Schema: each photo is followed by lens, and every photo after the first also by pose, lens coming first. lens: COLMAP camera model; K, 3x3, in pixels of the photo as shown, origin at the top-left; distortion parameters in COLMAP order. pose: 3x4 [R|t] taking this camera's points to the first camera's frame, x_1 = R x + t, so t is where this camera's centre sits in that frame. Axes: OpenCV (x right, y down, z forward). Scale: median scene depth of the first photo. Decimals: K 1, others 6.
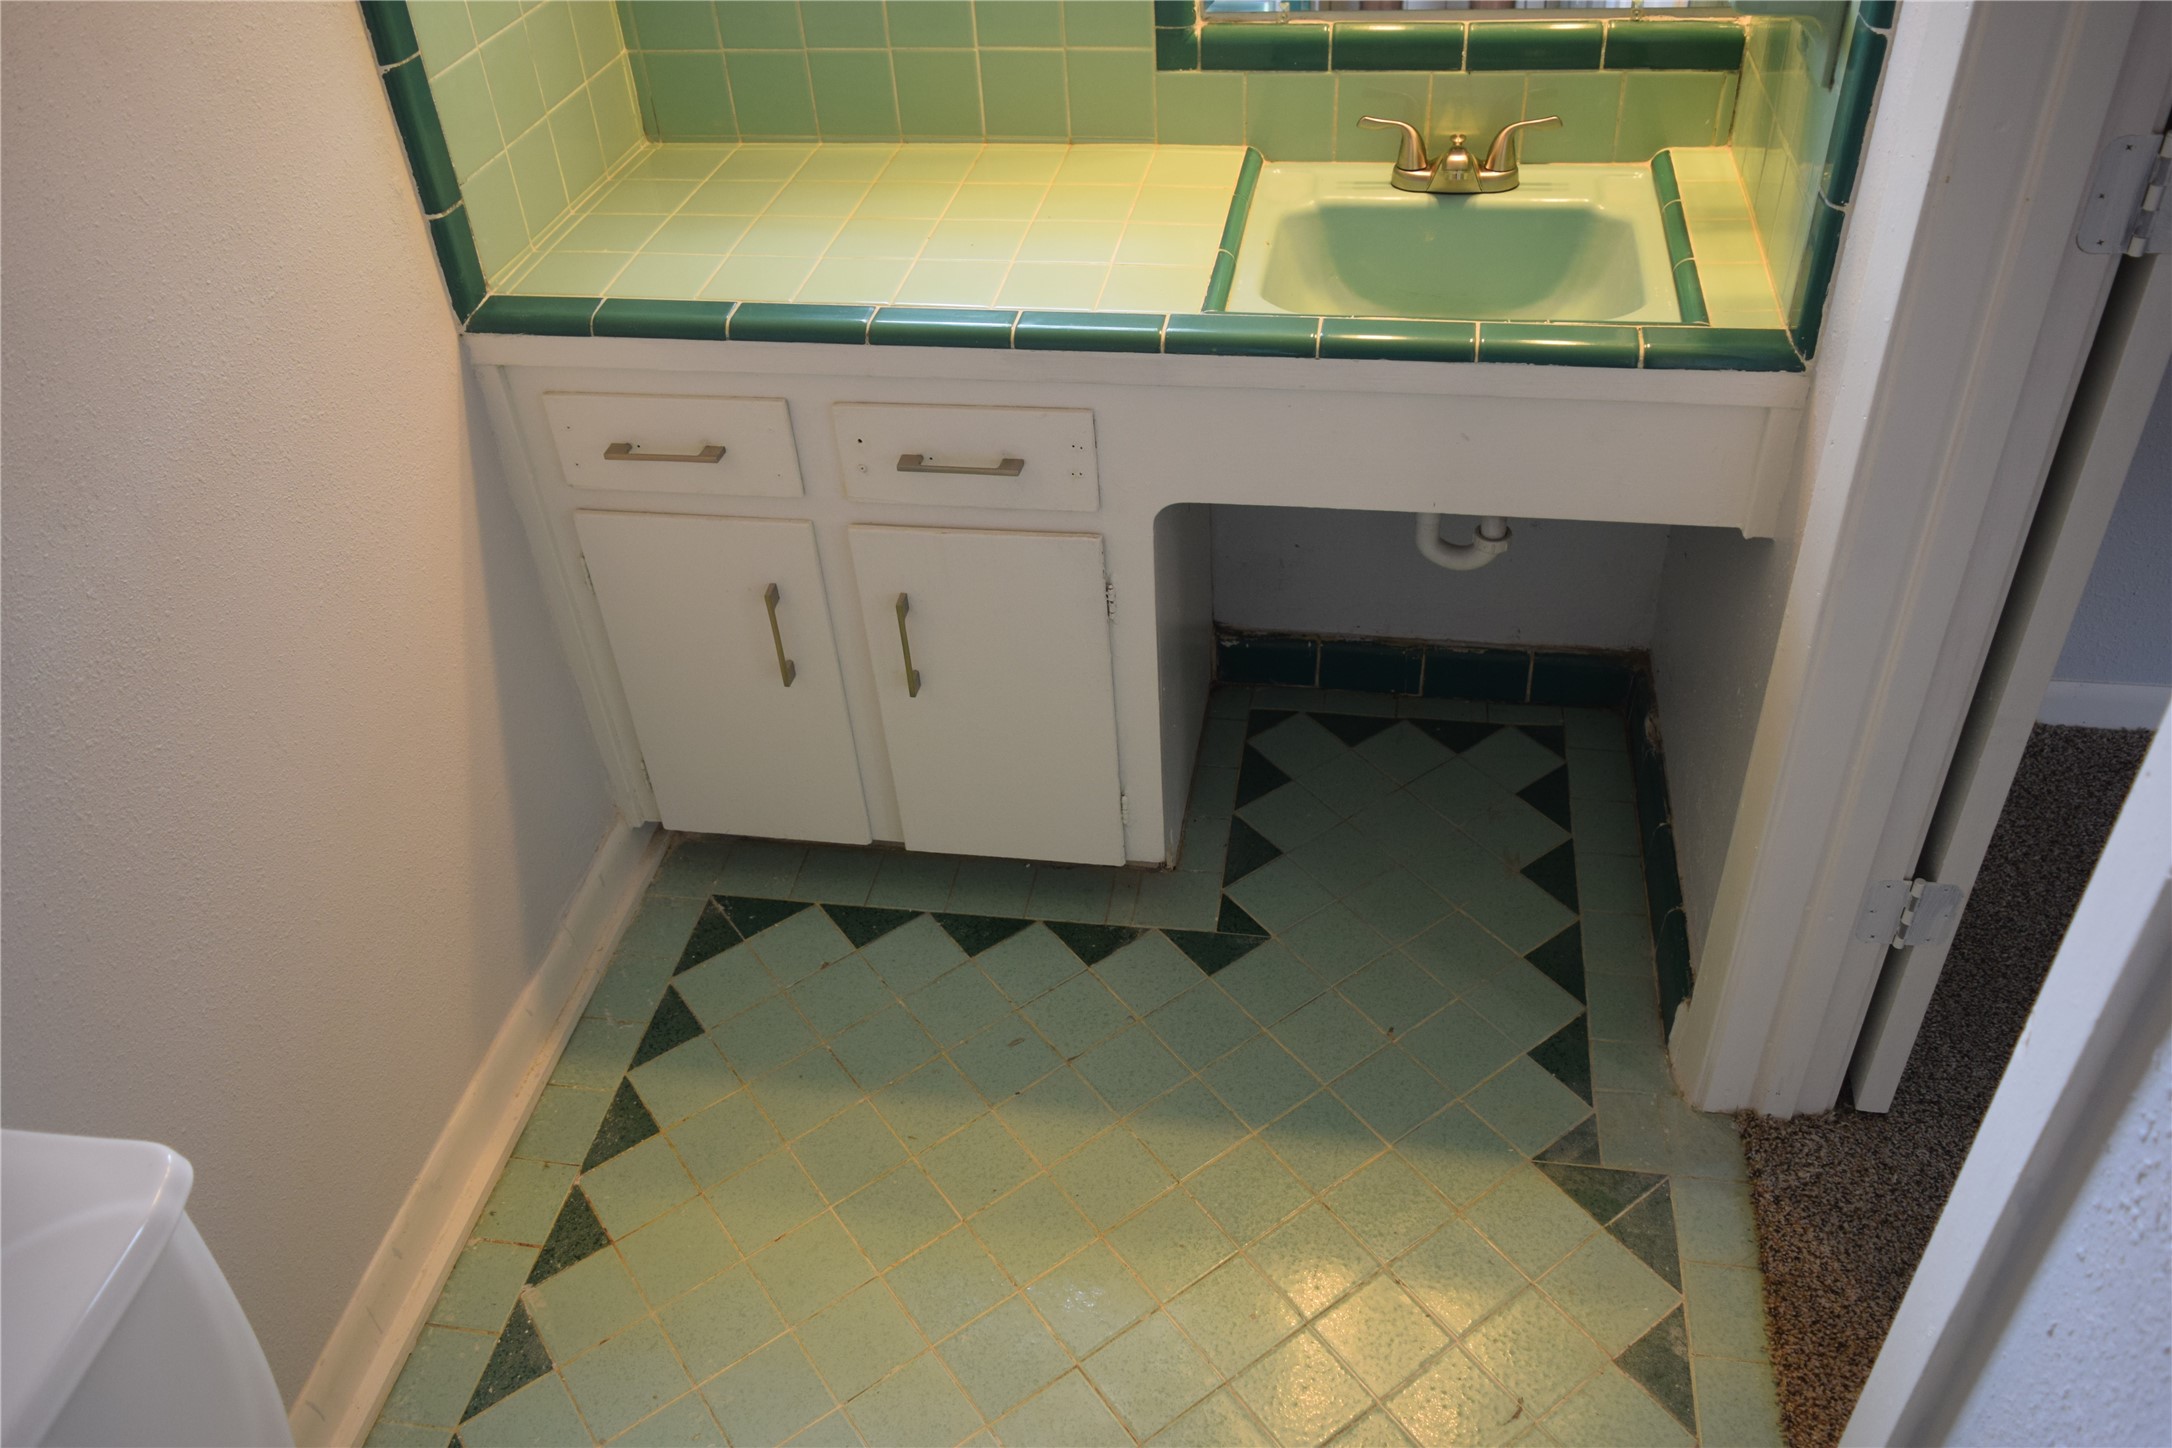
lens RADIAL K [[1669.4, 0, 1087.7], [0, 1669.4, 723.2], [0, 0, 1]] dist [-0.014542, 0.007504]
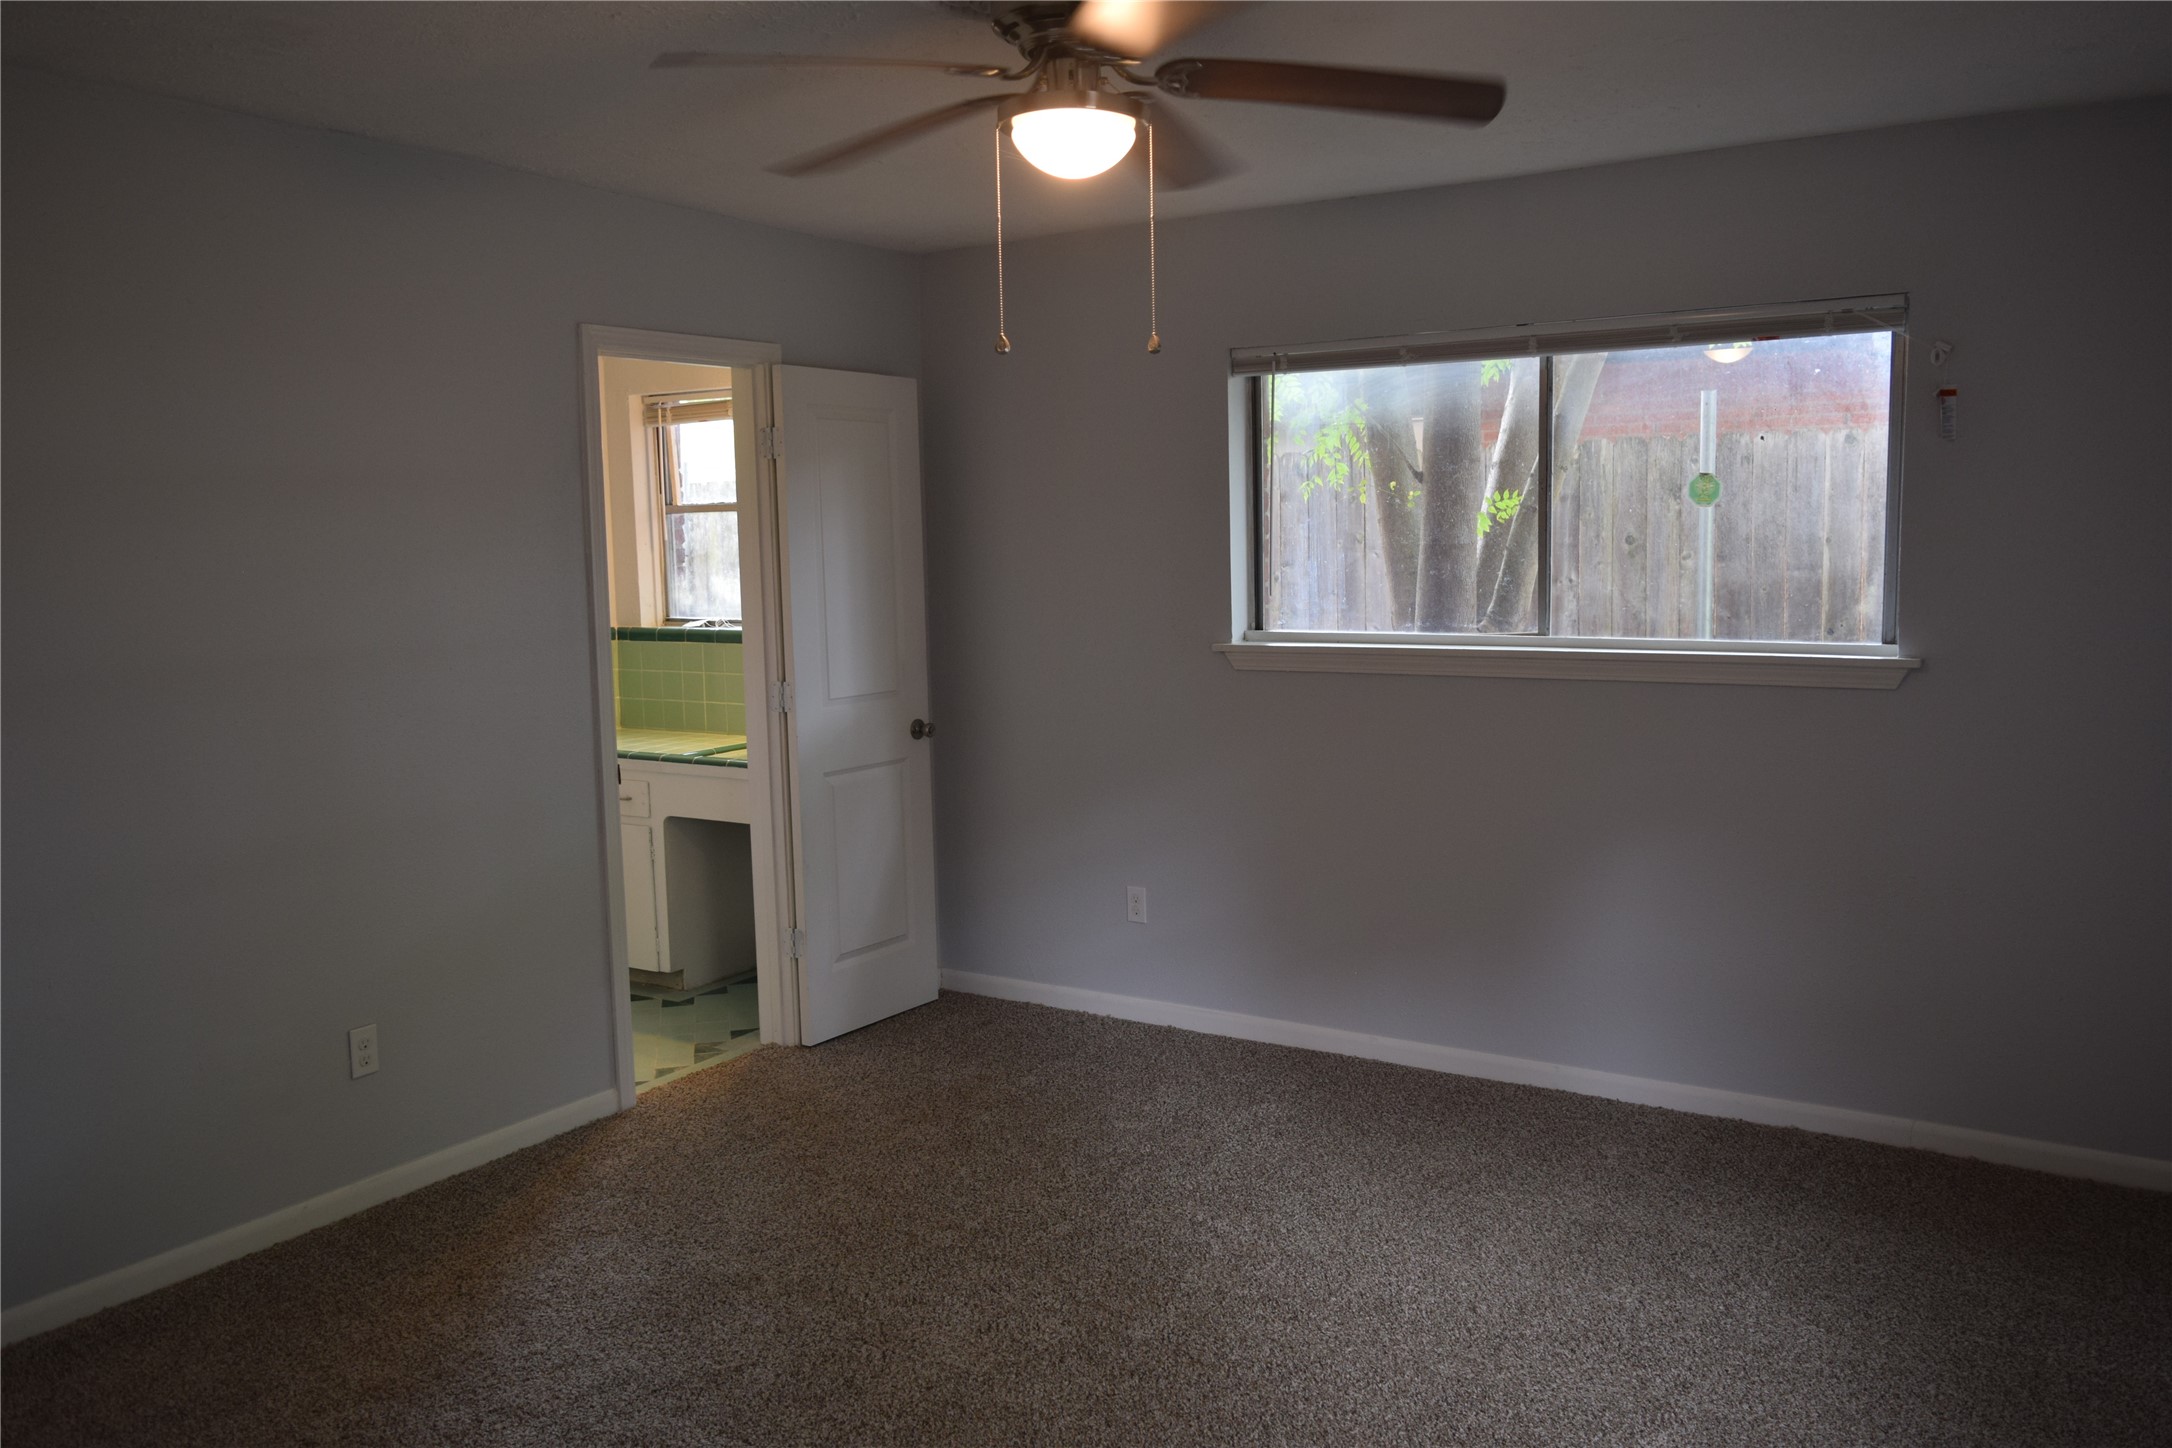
lens RADIAL K [[1669.4, 0, 1091.0], [0, 1669.4, 720.8], [0, 0, 1]] dist [-0.014542, 0.007504]
pose [[0.923926, 0.091191, -0.371545, 1.637268], [-0.273656, 0.836201, -0.475269, 0.838177], [0.267346, 0.540788, 0.797542, -1.171853]]
